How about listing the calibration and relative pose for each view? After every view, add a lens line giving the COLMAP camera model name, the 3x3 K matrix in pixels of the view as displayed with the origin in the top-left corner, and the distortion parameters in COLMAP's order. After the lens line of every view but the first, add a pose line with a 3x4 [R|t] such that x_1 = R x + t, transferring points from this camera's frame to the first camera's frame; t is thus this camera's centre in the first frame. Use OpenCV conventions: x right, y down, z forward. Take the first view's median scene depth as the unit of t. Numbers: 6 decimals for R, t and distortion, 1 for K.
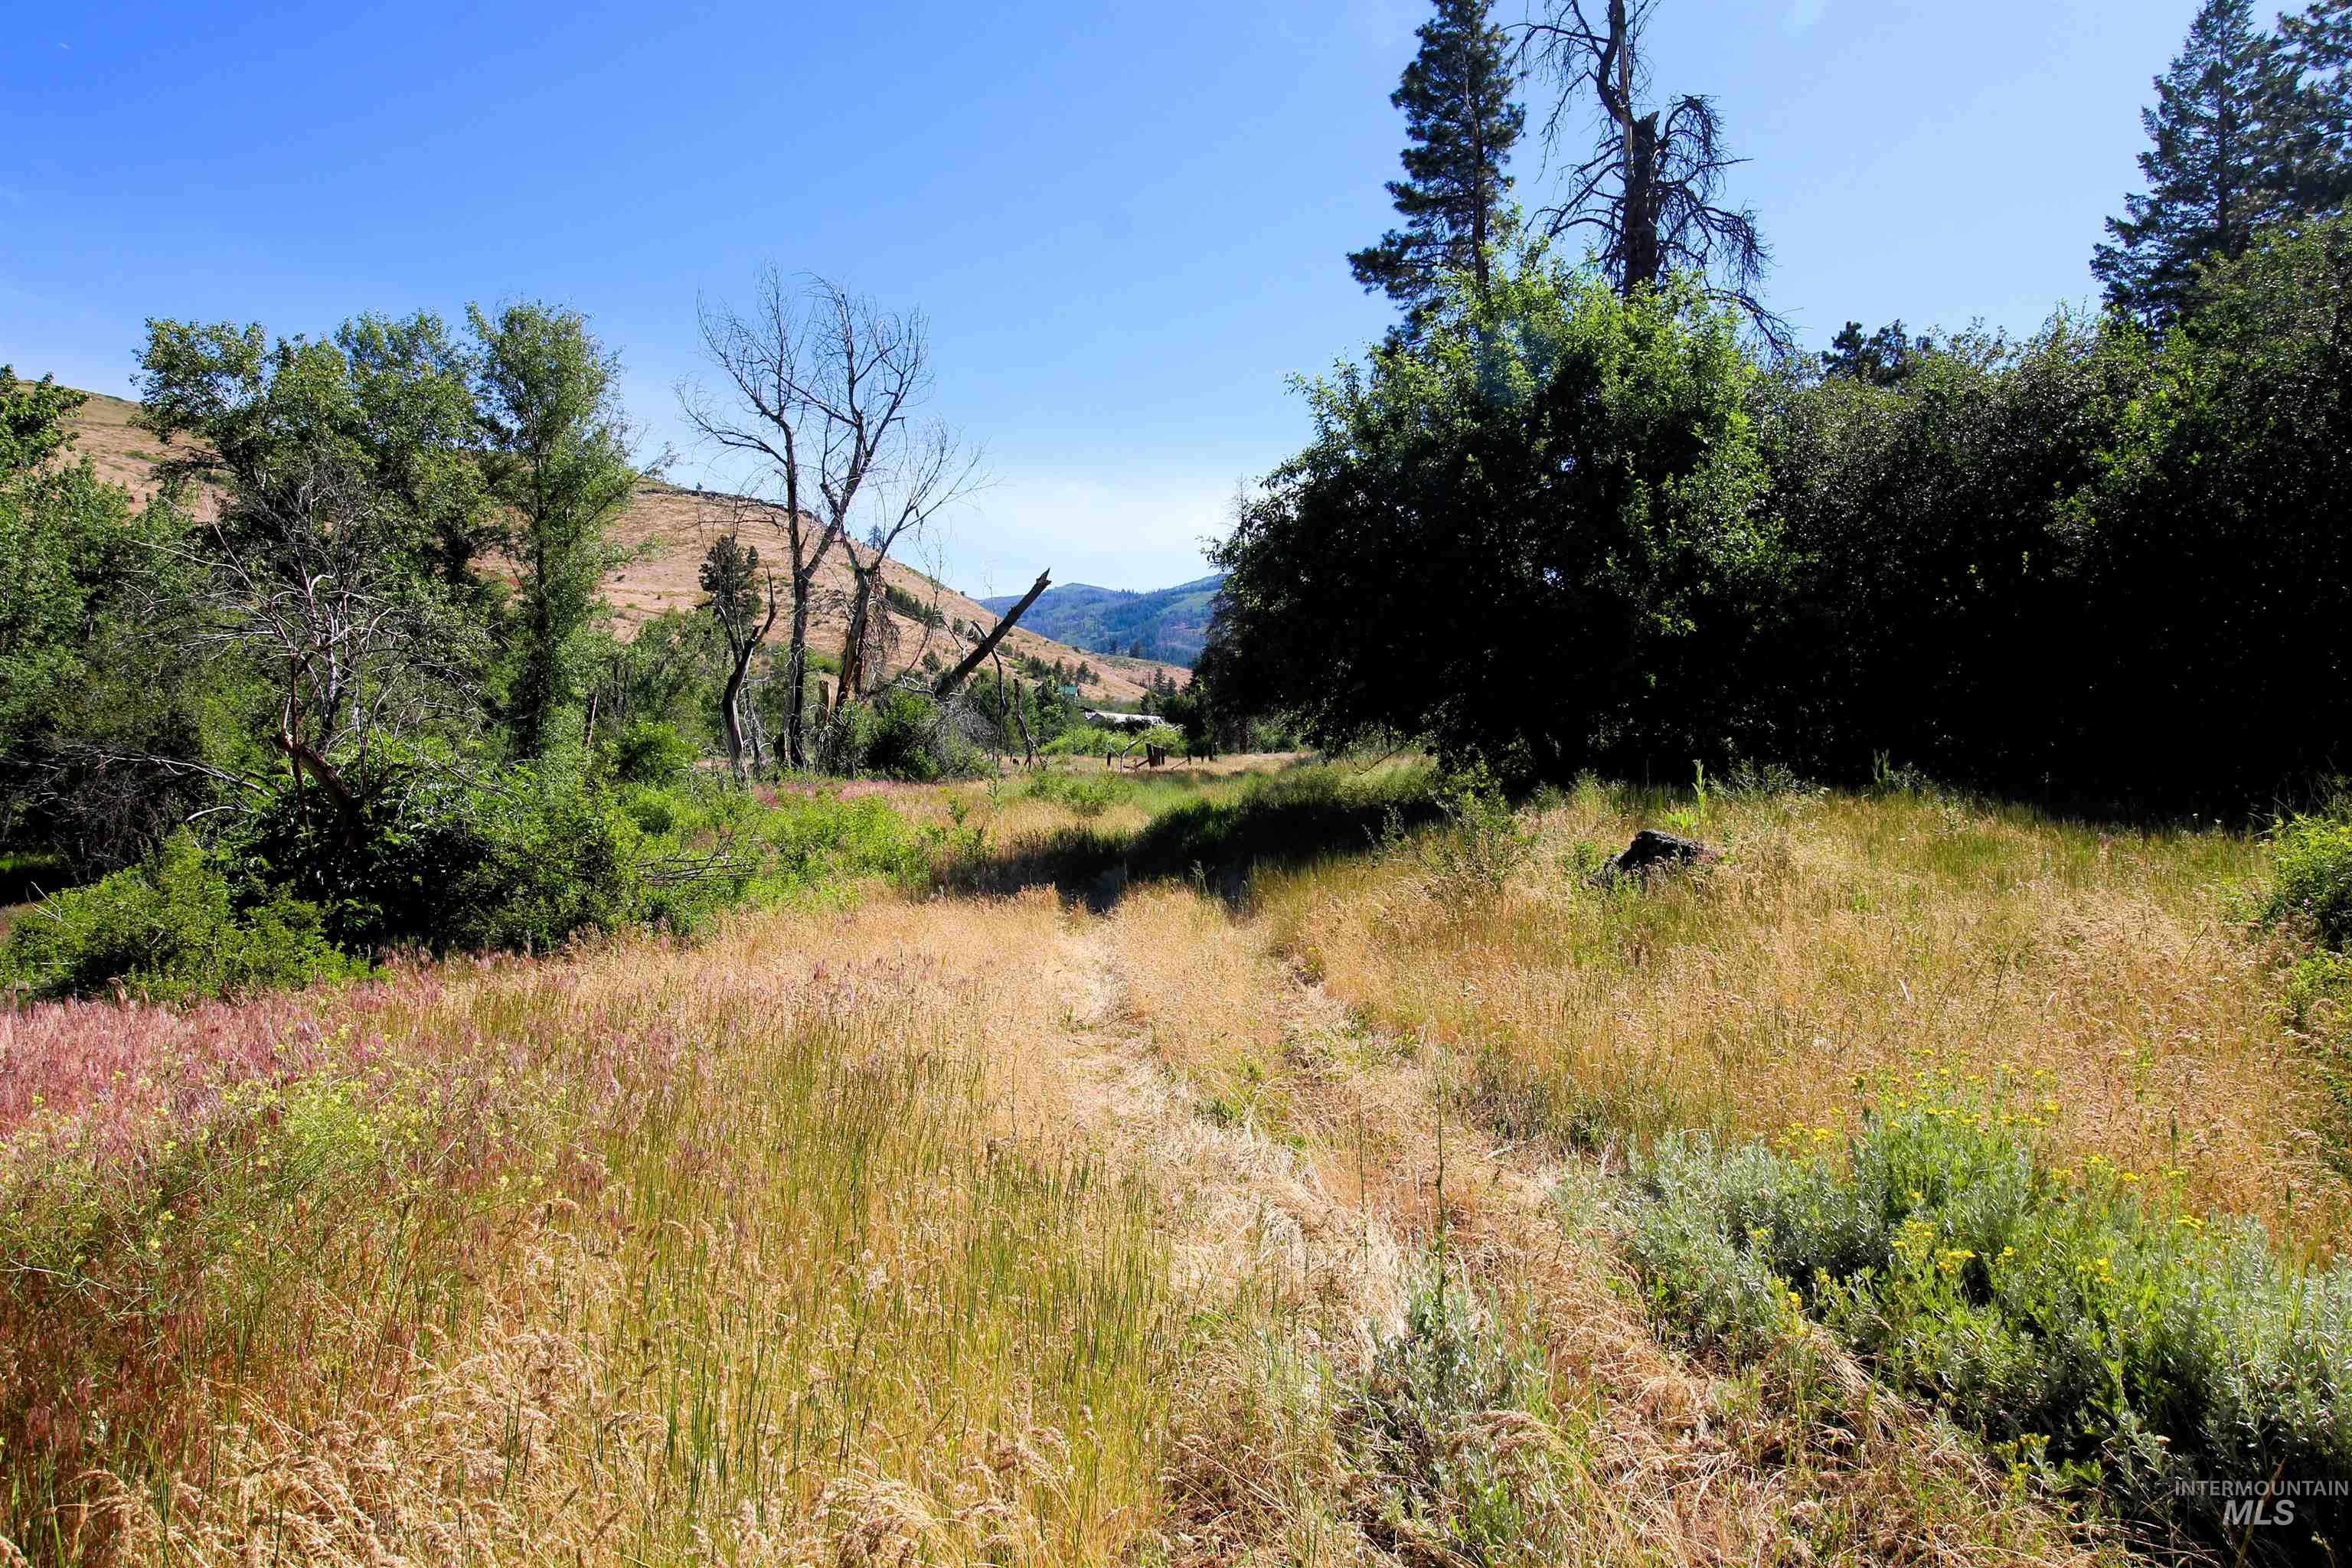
lens RADIAL K [[1570.7, 0, 1186.4], [0, 1570.7, 765.8], [0, 0, 1]] dist [0.015699, -0.013288]
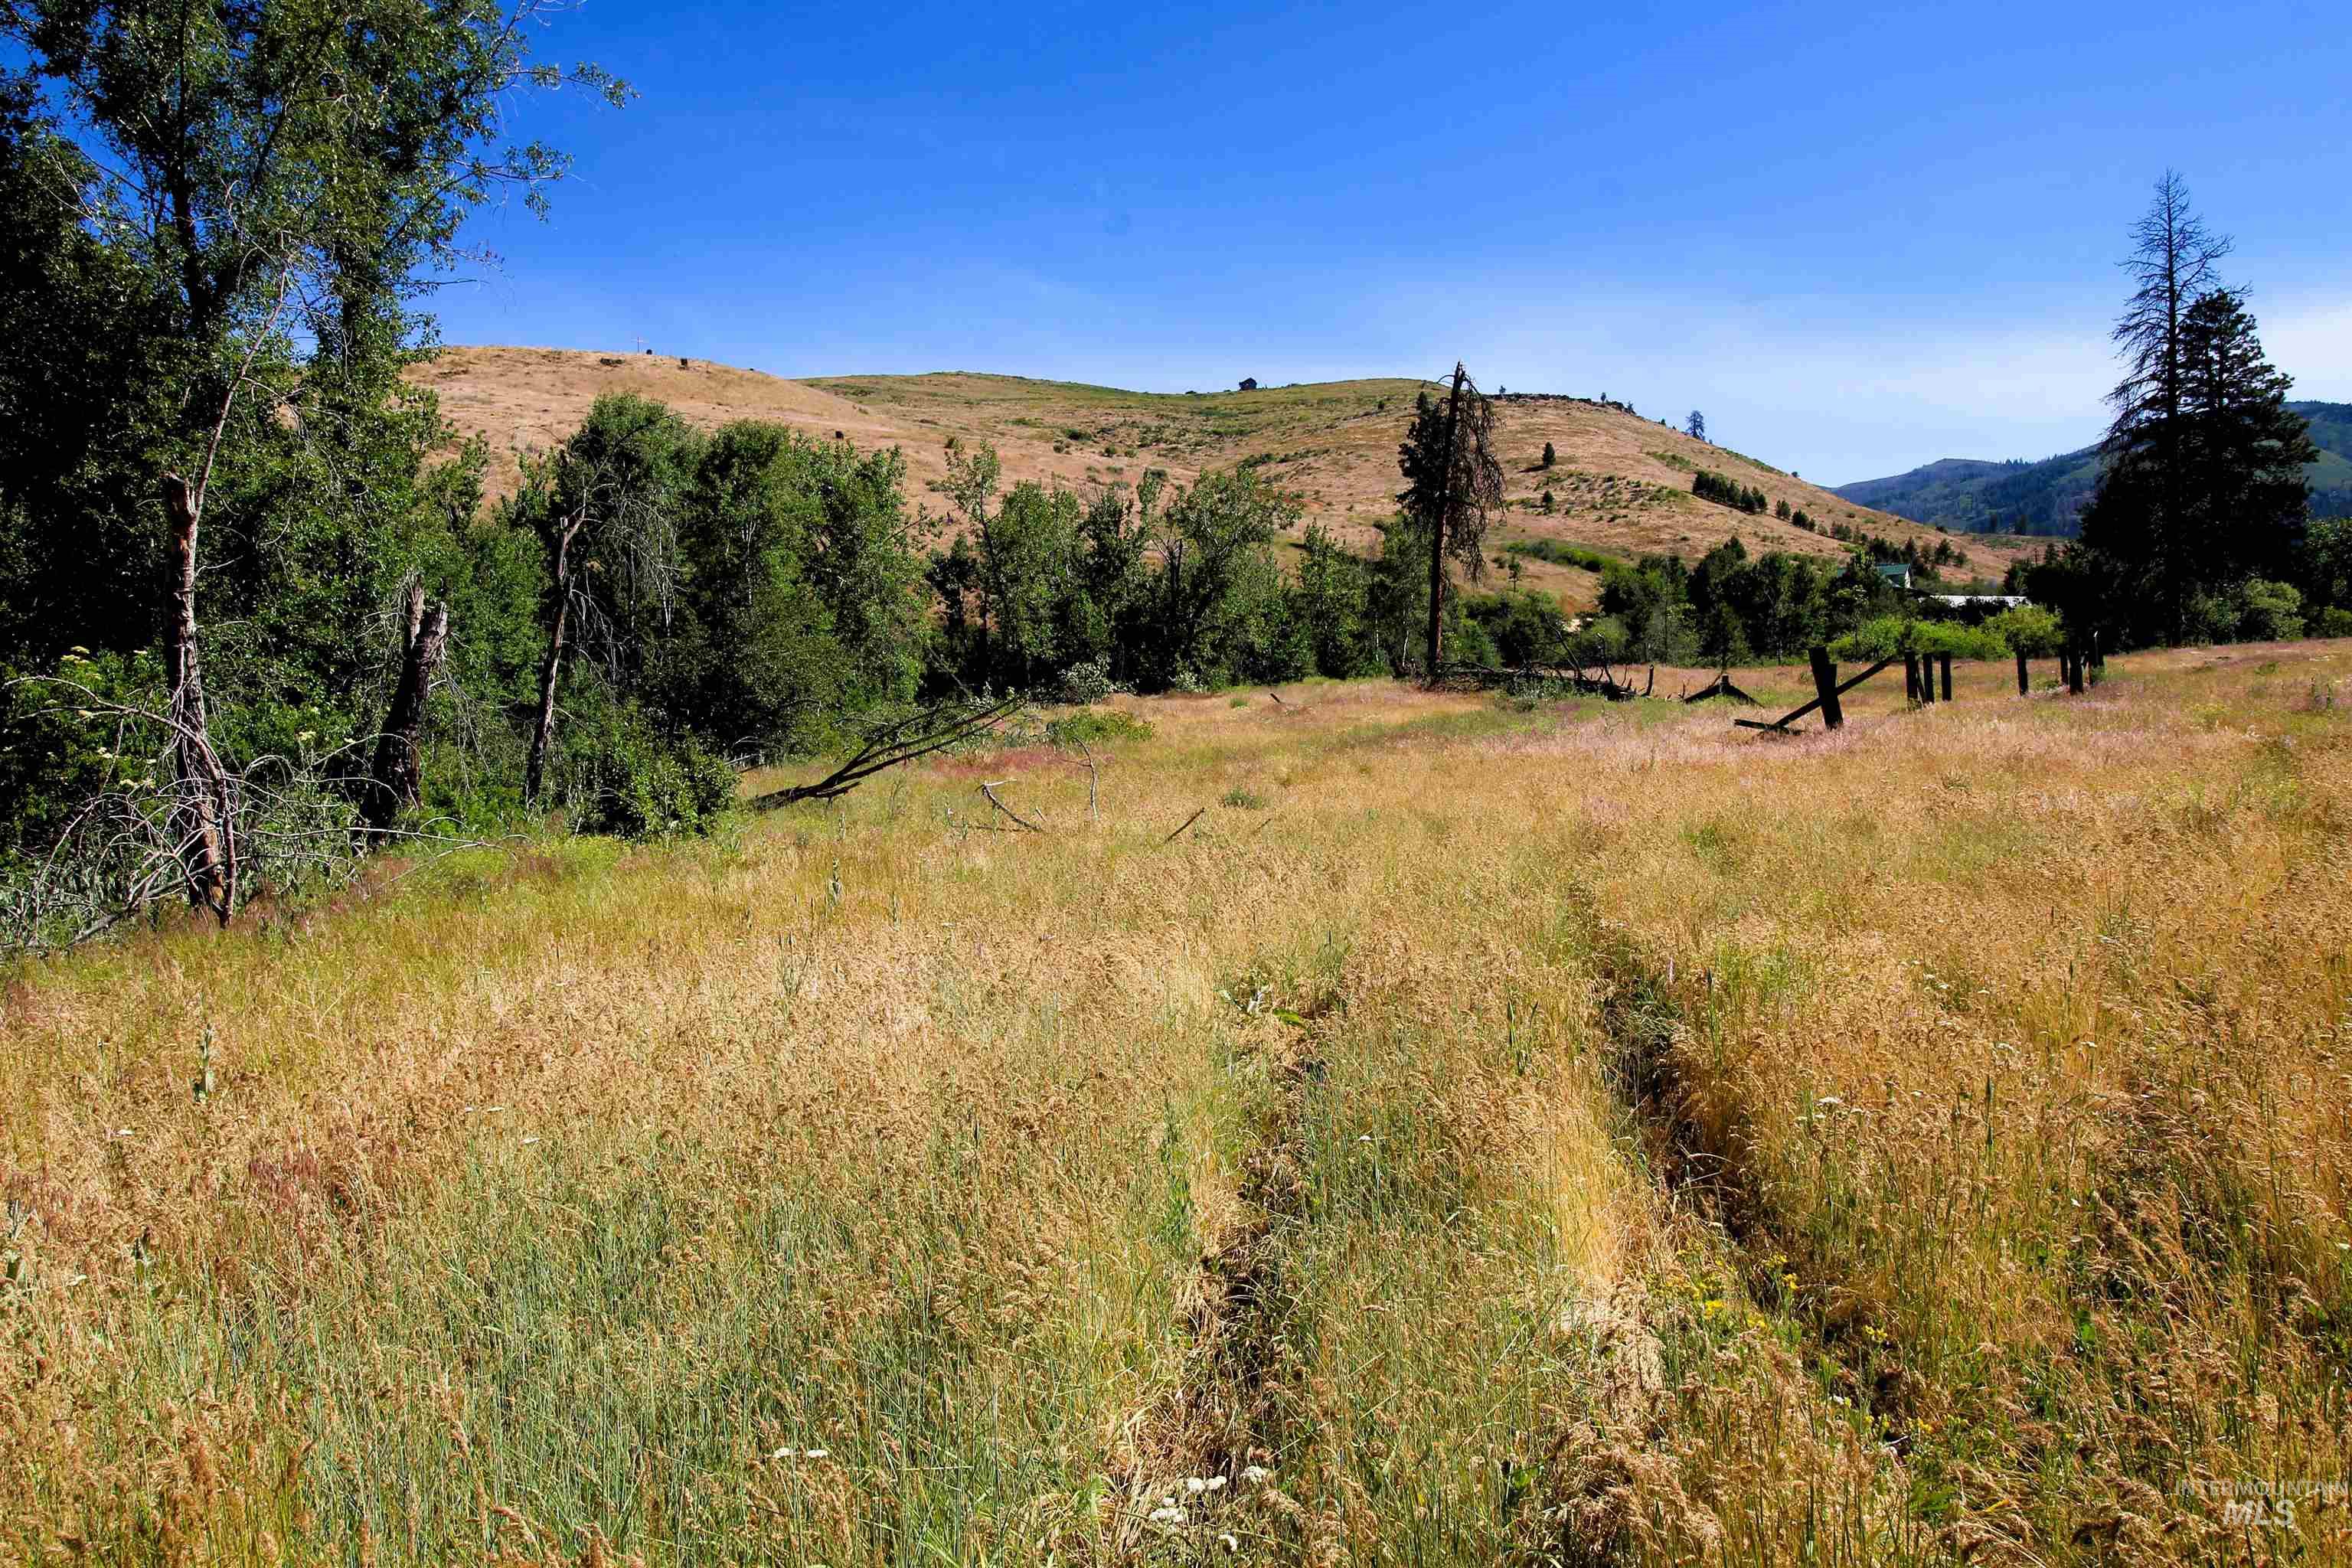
lens RADIAL K [[1570.7, 0, 1186.4], [0, 1570.7, 765.8], [0, 0, 1]] dist [0.015699, -0.013288]
pose [[0.867521, -0.005211, -0.497373, 0.034541], [0.034290, 0.998193, 0.049350, -0.018428], [0.496217, -0.059867, 0.866132, 1.113879]]
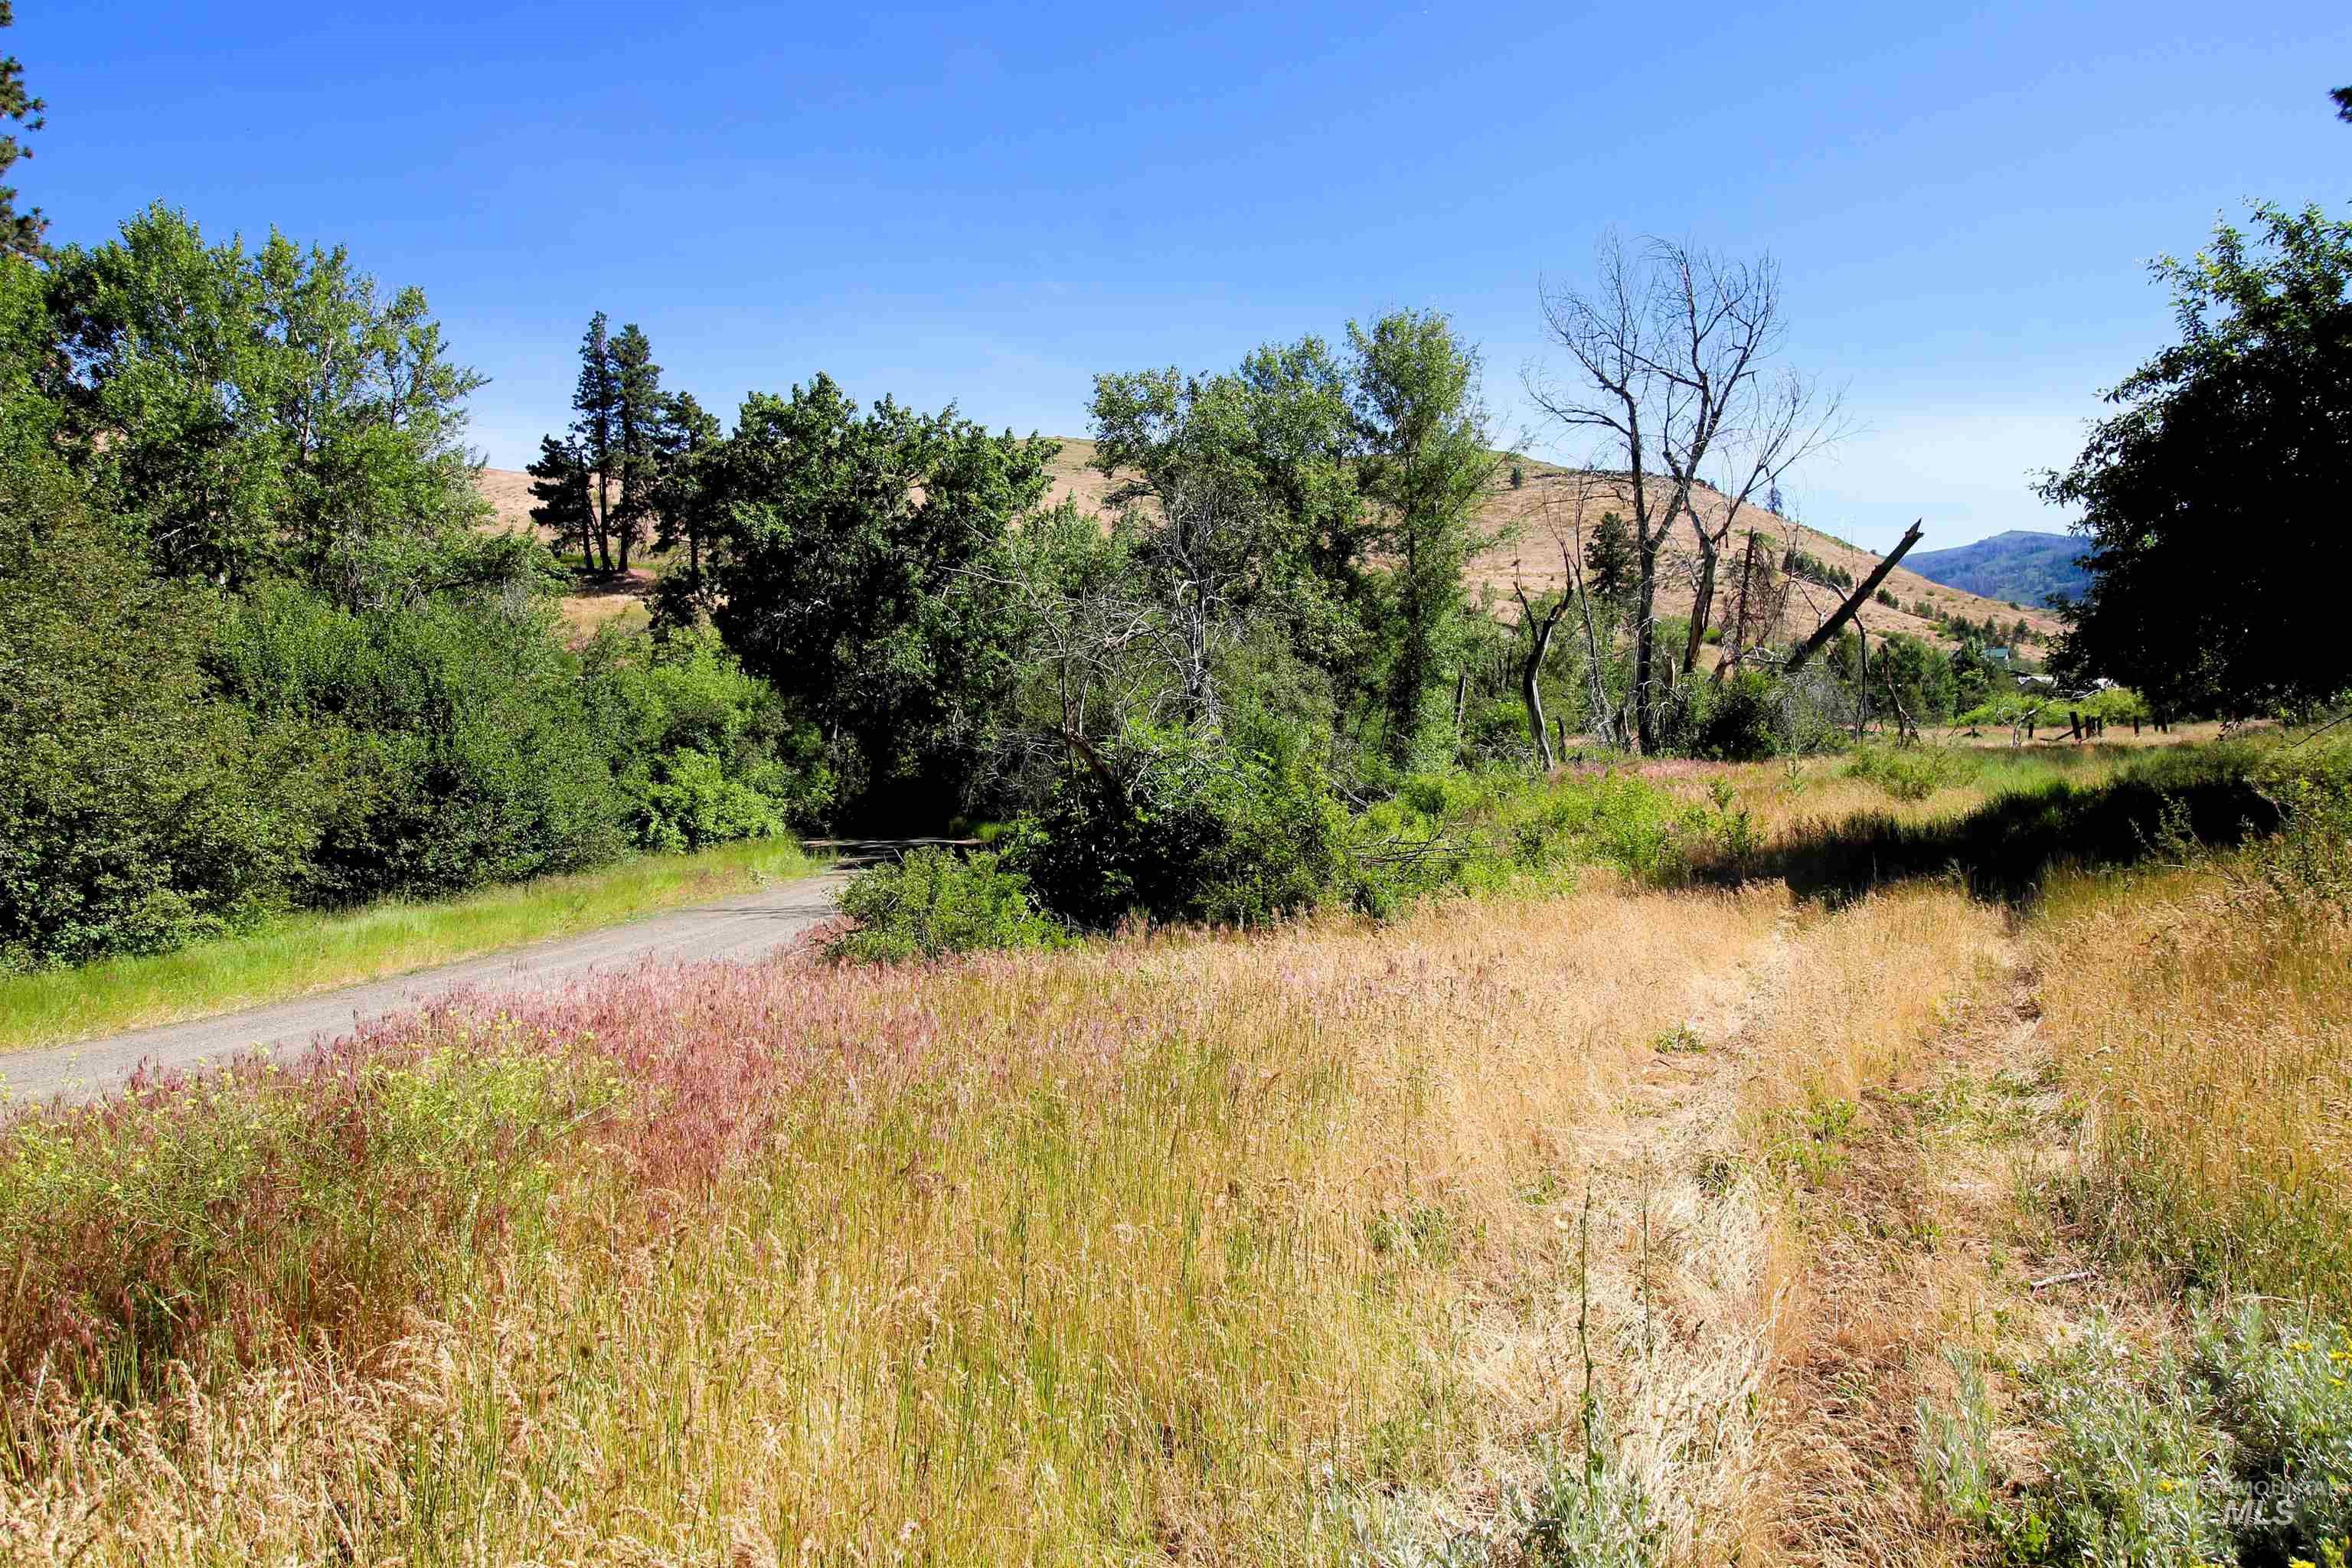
lens RADIAL K [[1570.7, 0, 1186.4], [0, 1570.7, 765.8], [0, 0, 1]] dist [0.015699, -0.013288]
pose [[0.850190, -0.002560, -0.526470, 0.024655], [0.010673, 0.999866, 0.012373, -0.000950], [0.526368, -0.016139, 0.850104, 0.015759]]
